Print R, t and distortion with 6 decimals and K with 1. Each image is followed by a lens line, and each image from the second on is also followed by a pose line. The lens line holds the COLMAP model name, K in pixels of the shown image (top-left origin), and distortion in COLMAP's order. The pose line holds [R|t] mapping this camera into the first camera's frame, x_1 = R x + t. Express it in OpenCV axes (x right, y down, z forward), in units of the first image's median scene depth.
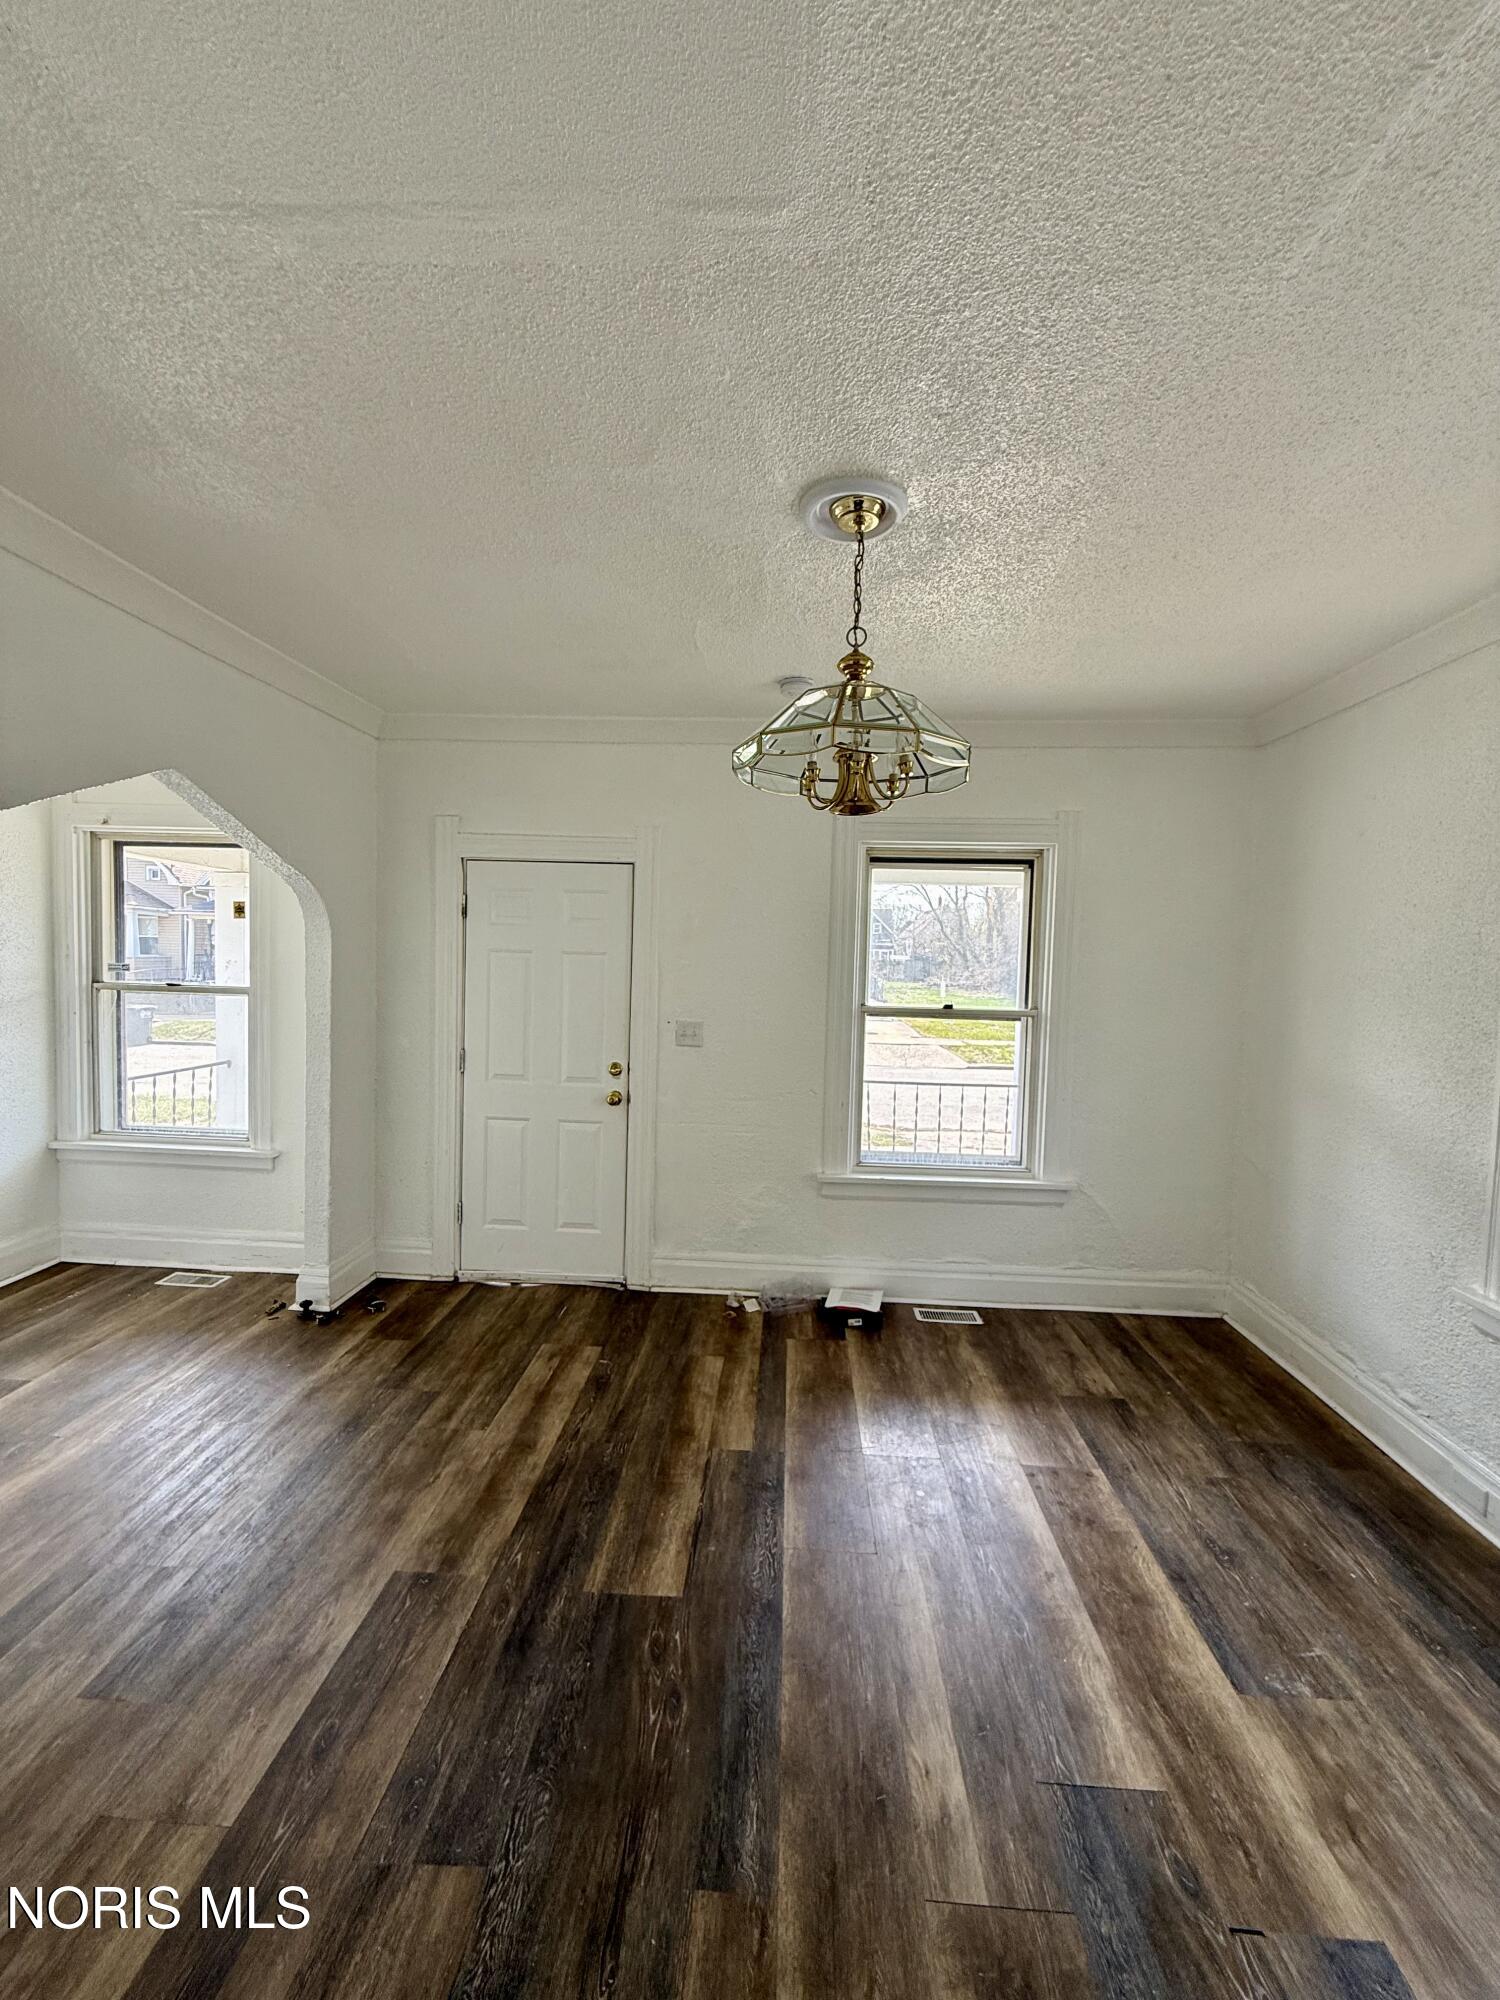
lens RADIAL K [[797.8, 0, 750.8], [0, 797.8, 993.9], [0, 0, 1]] dist [-0.001324, 0.000339]
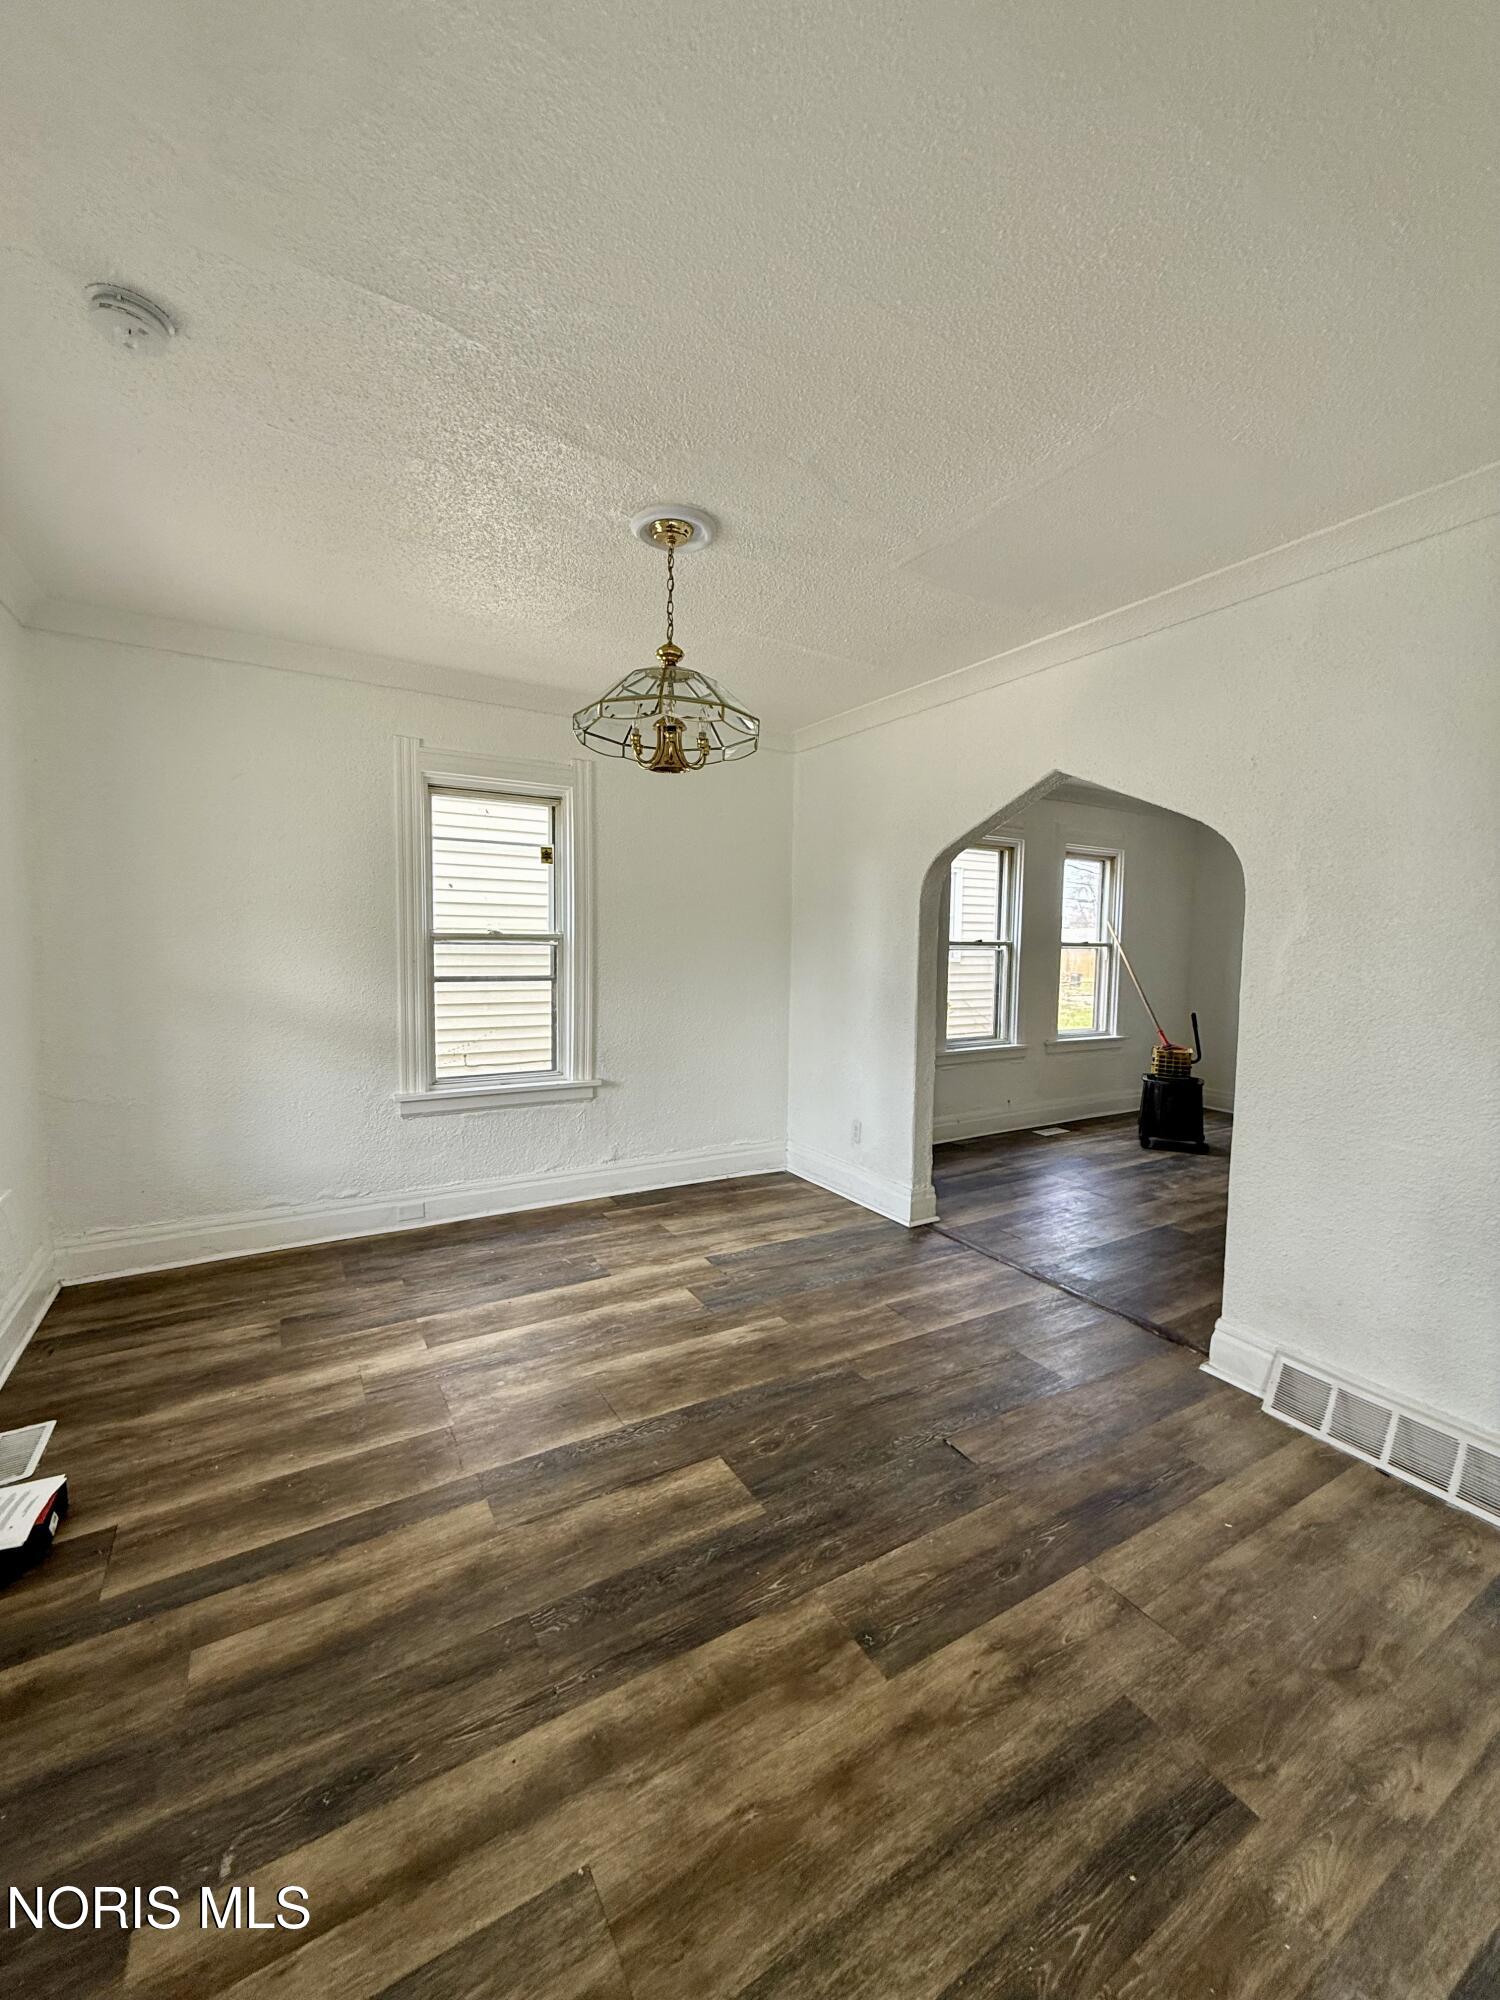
lens RADIAL K [[797.8, 0, 750.8], [0, 797.8, 993.9], [0, 0, 1]] dist [-0.001324, 0.000339]
pose [[-0.561301, -0.090263, 0.822675, -0.860501], [0.009449, 0.993271, 0.115427, -0.015070], [-0.827558, 0.072563, -0.556671, 1.358570]]
